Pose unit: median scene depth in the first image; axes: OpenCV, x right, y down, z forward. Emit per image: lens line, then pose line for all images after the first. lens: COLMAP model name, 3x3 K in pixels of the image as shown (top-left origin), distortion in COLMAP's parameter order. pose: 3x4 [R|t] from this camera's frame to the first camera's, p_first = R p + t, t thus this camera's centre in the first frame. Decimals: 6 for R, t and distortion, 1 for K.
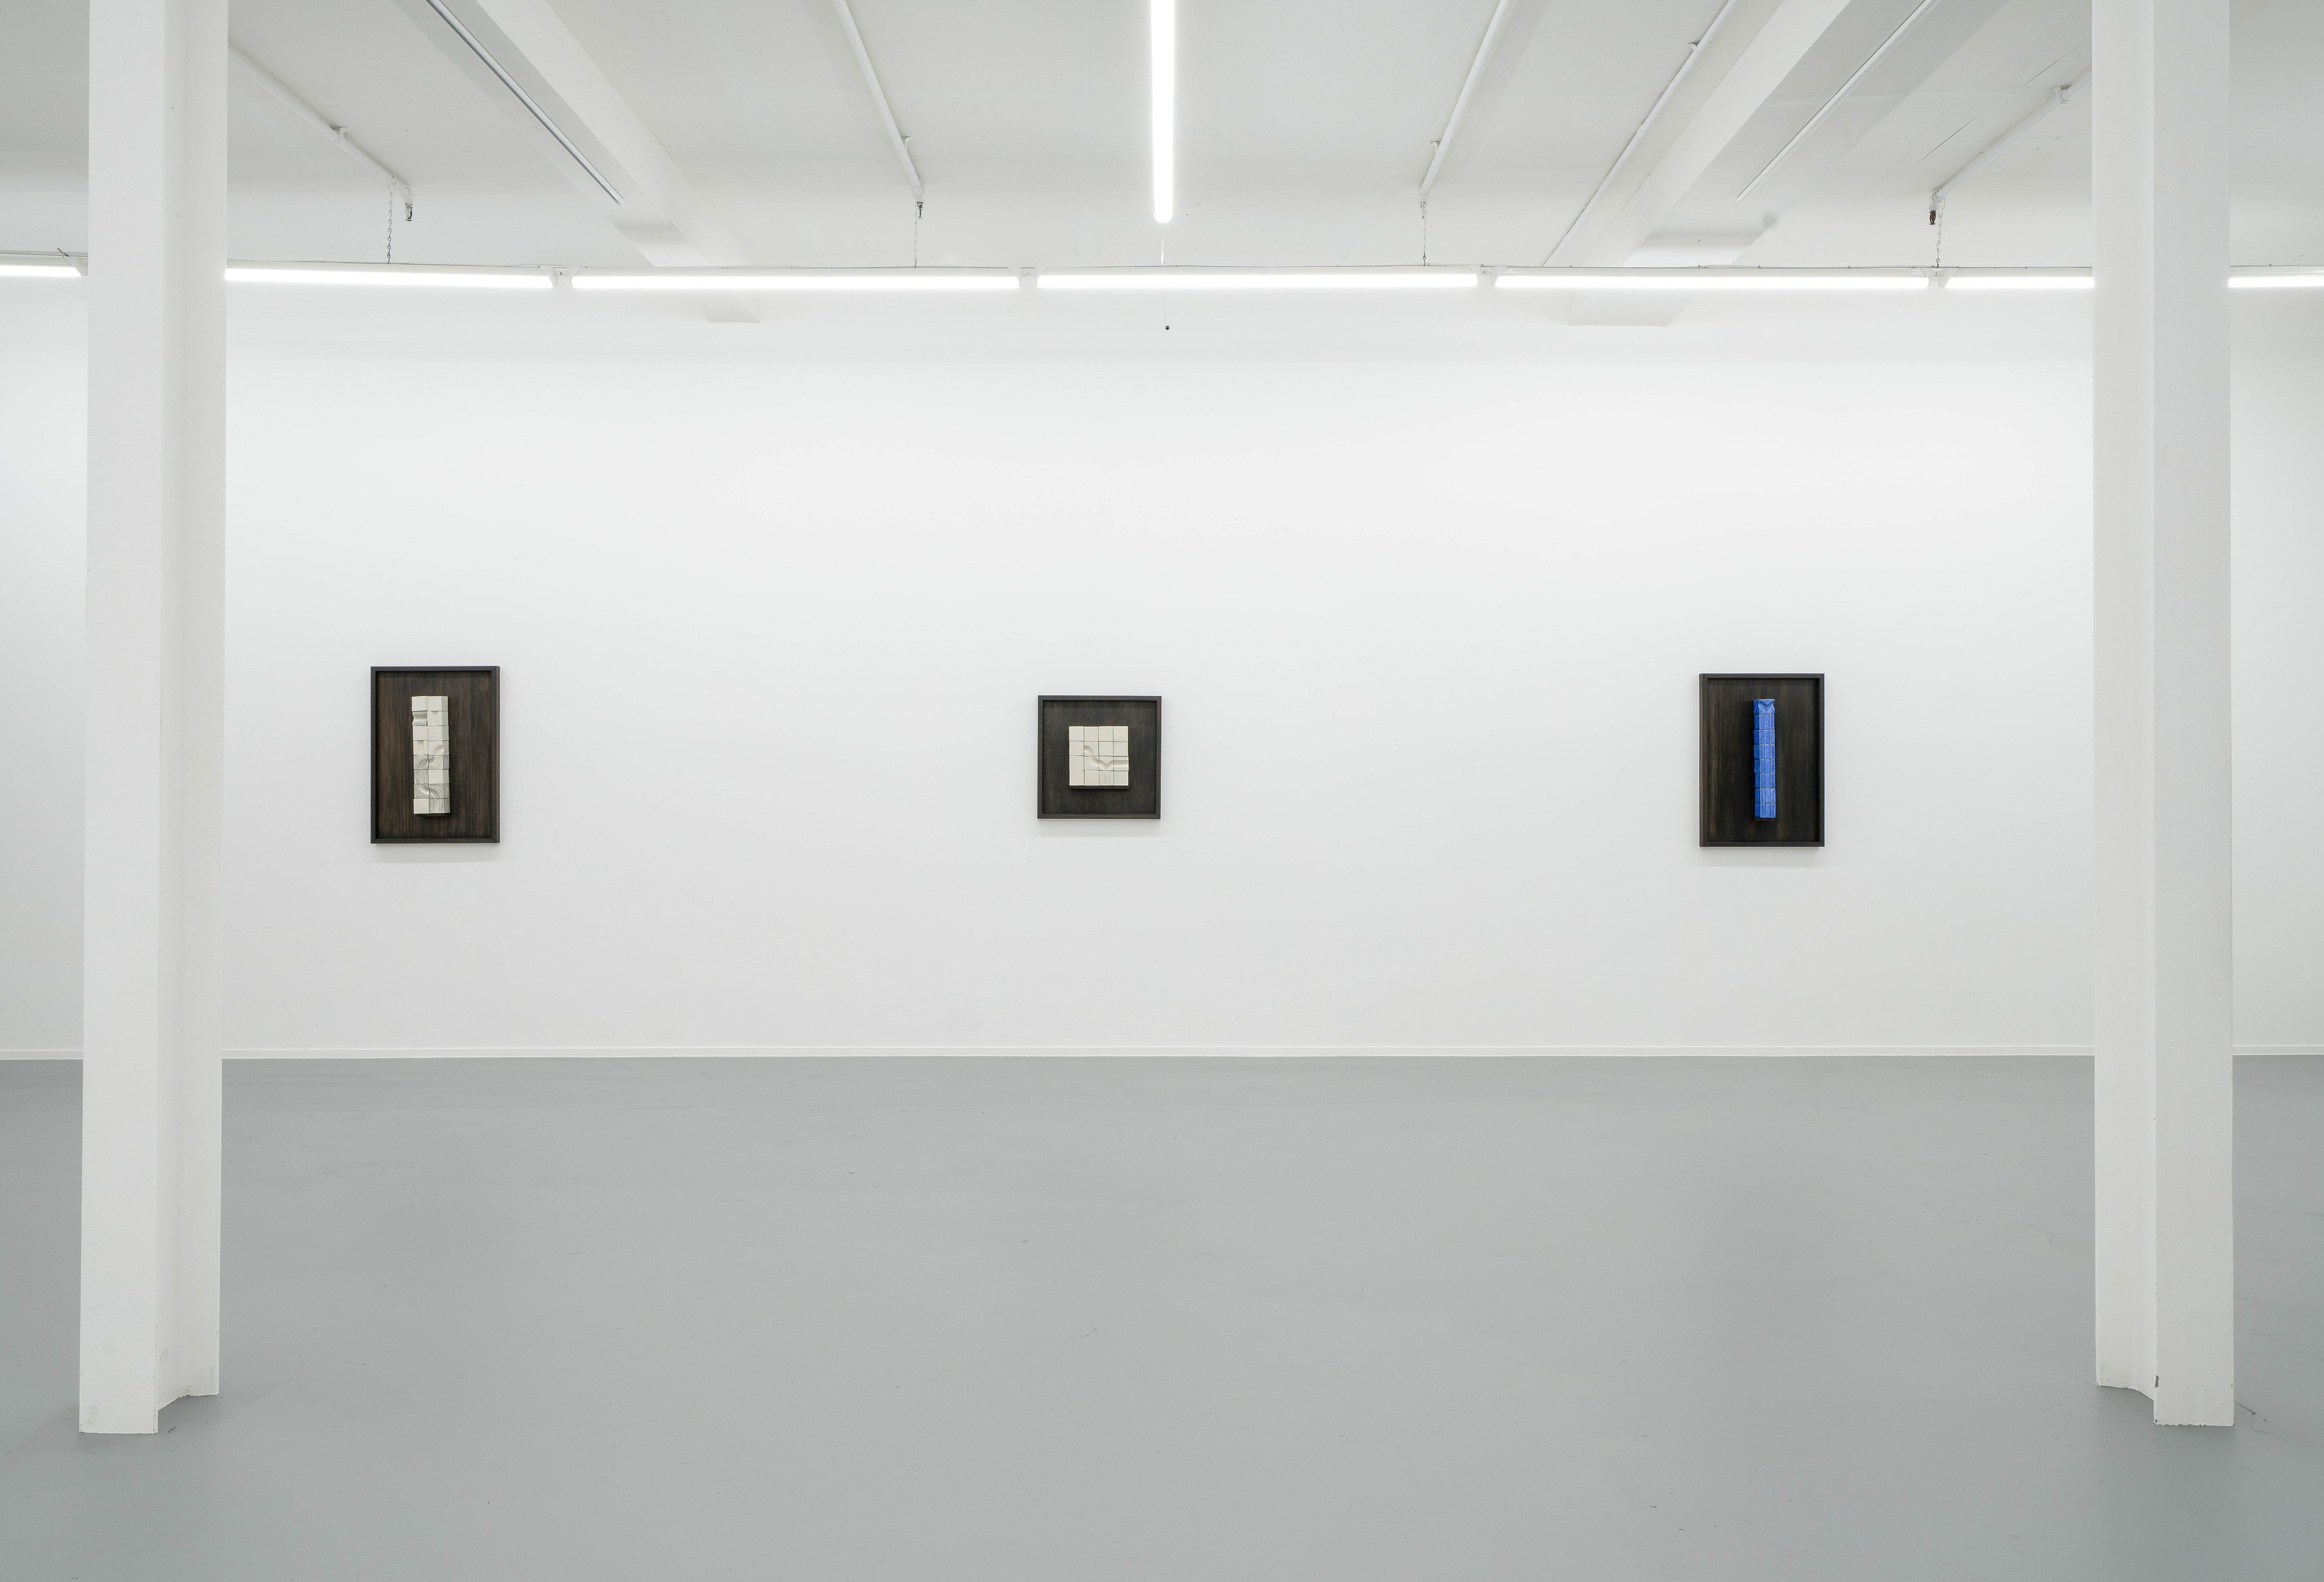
lens RADIAL K [[1502.8, 0, 1061.6], [0, 1502.8, 774.9], [0, 0, 1]] dist [0.015509, -0.010479]
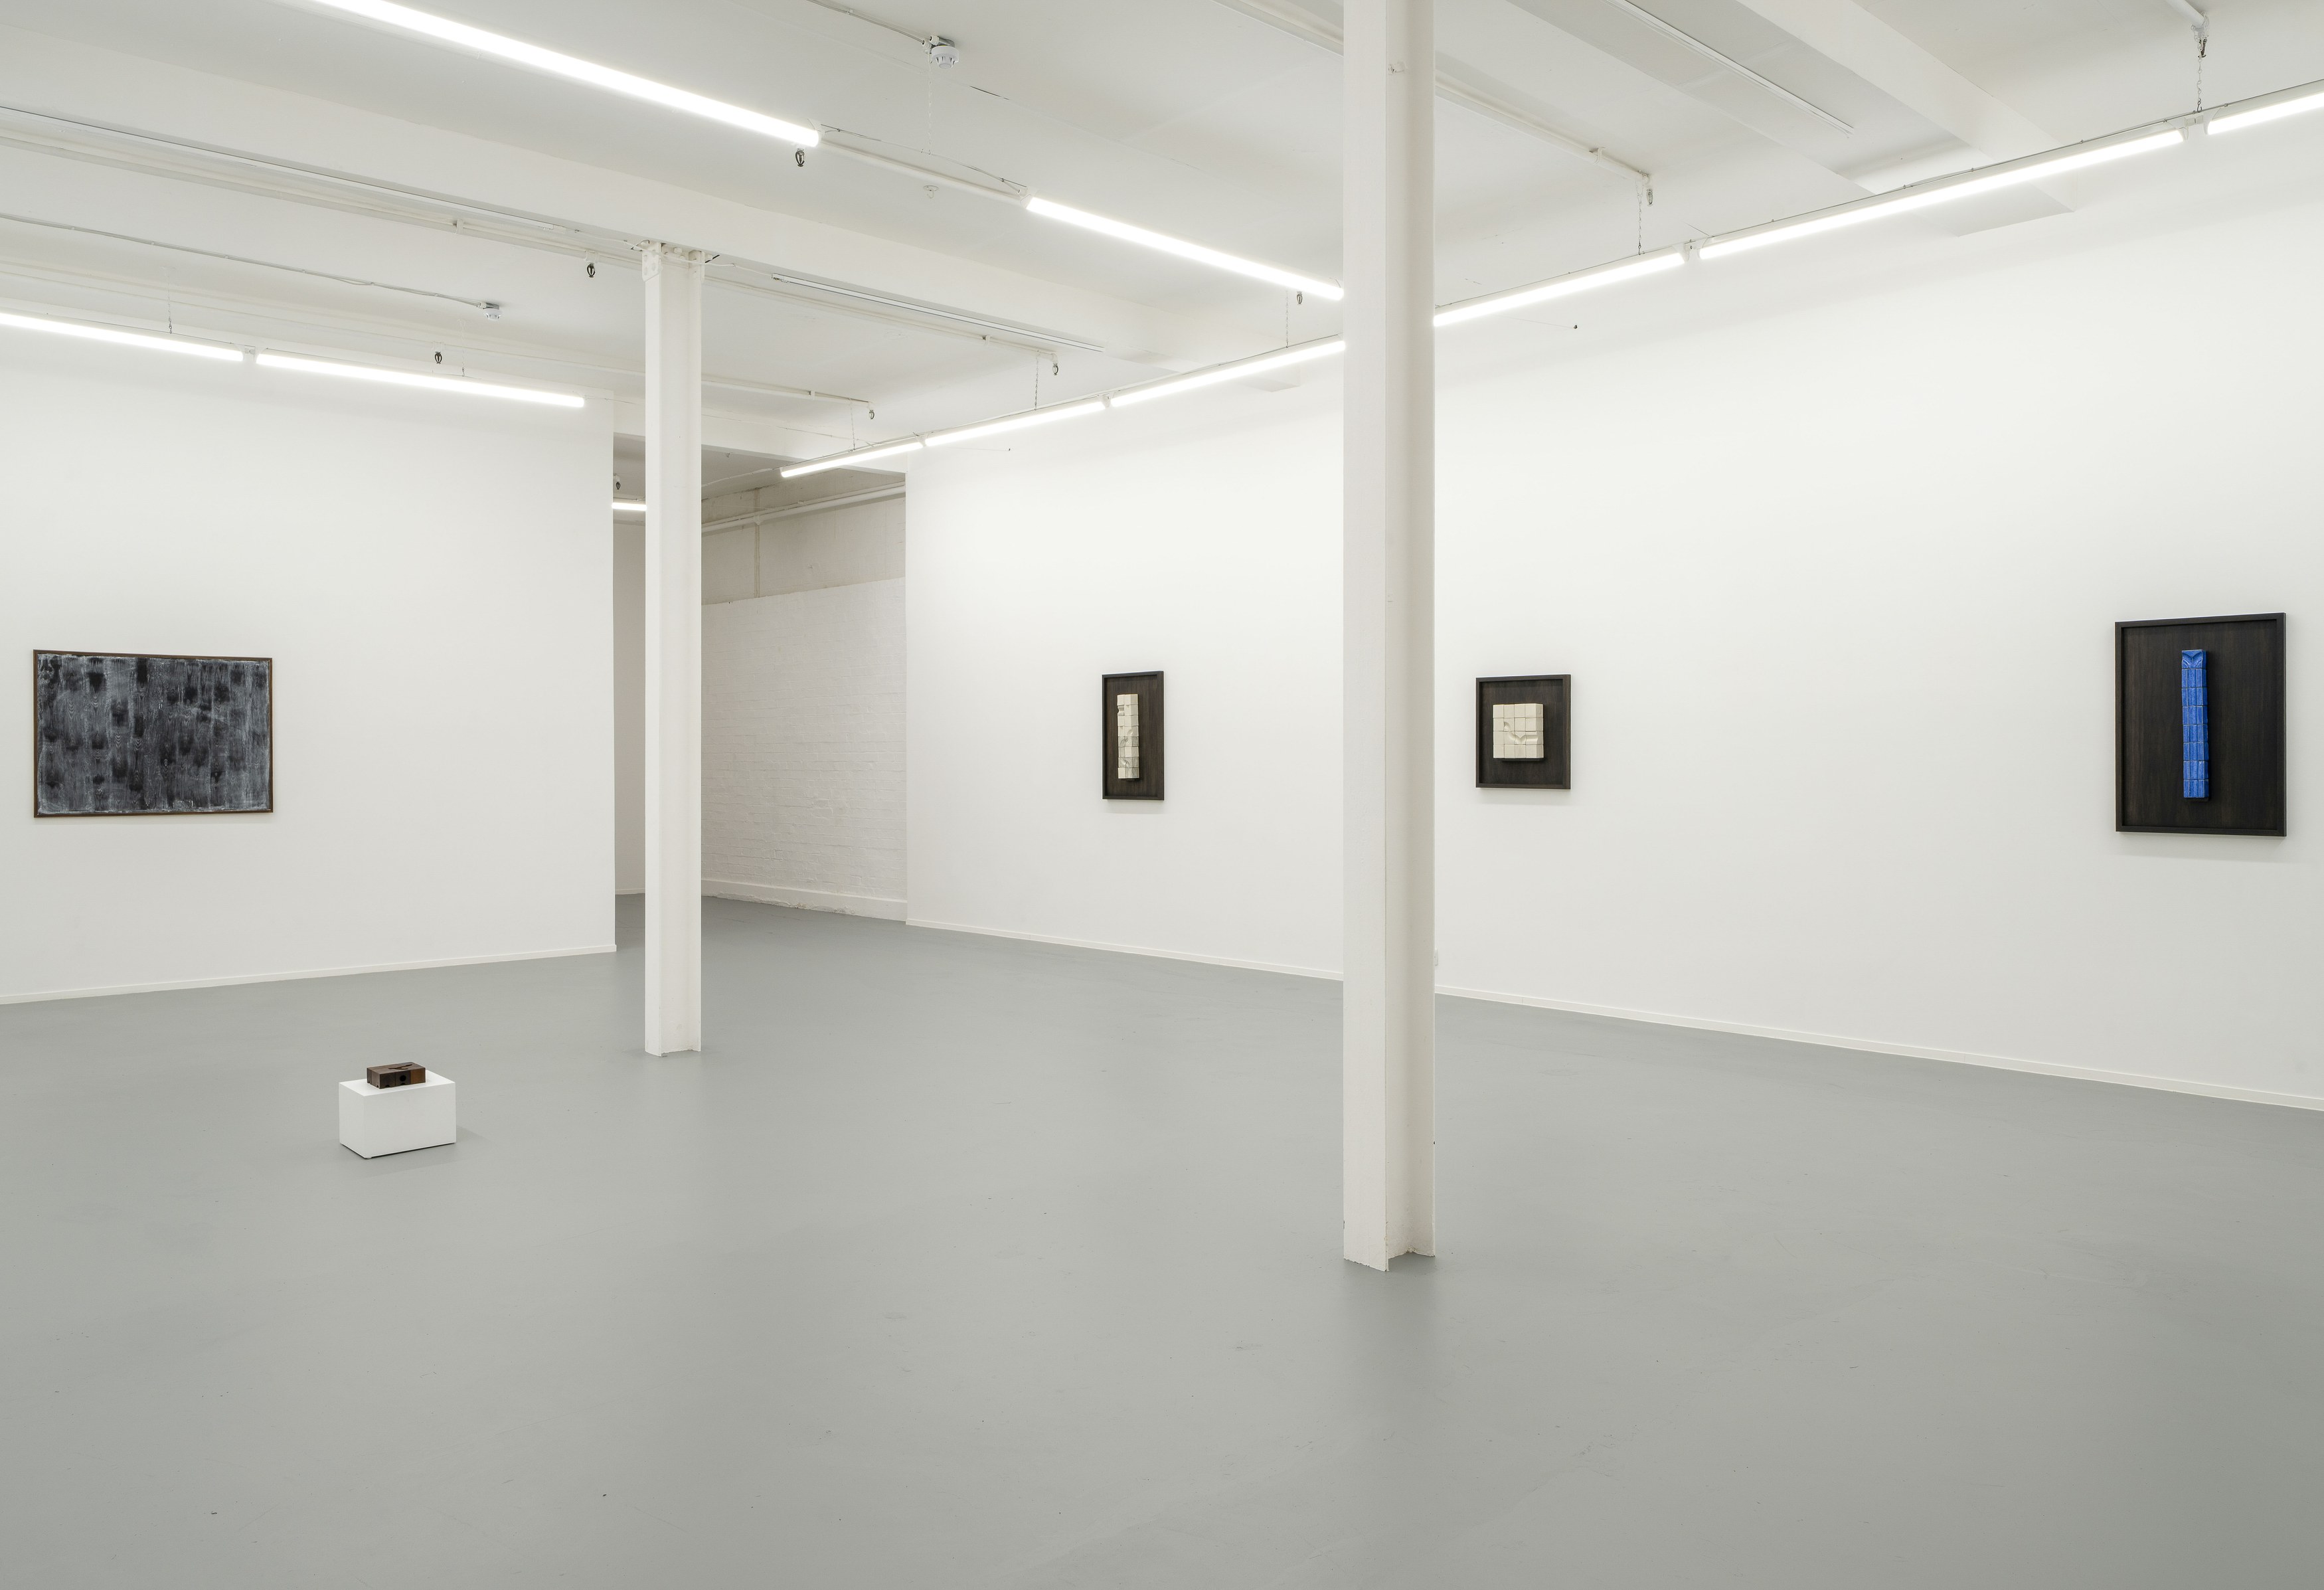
lens RADIAL K [[1794.2, 0, 1116.2], [0, 1794.2, 771.0], [0, 0, 1]] dist [-0.024270, 0.036201]
pose [[0.623566, 0.004278, -0.781759, 0.866989], [-0.004304, 0.999989, 0.002039, 0.015243], [0.781759, 0.002093, 0.623577, -0.047735]]
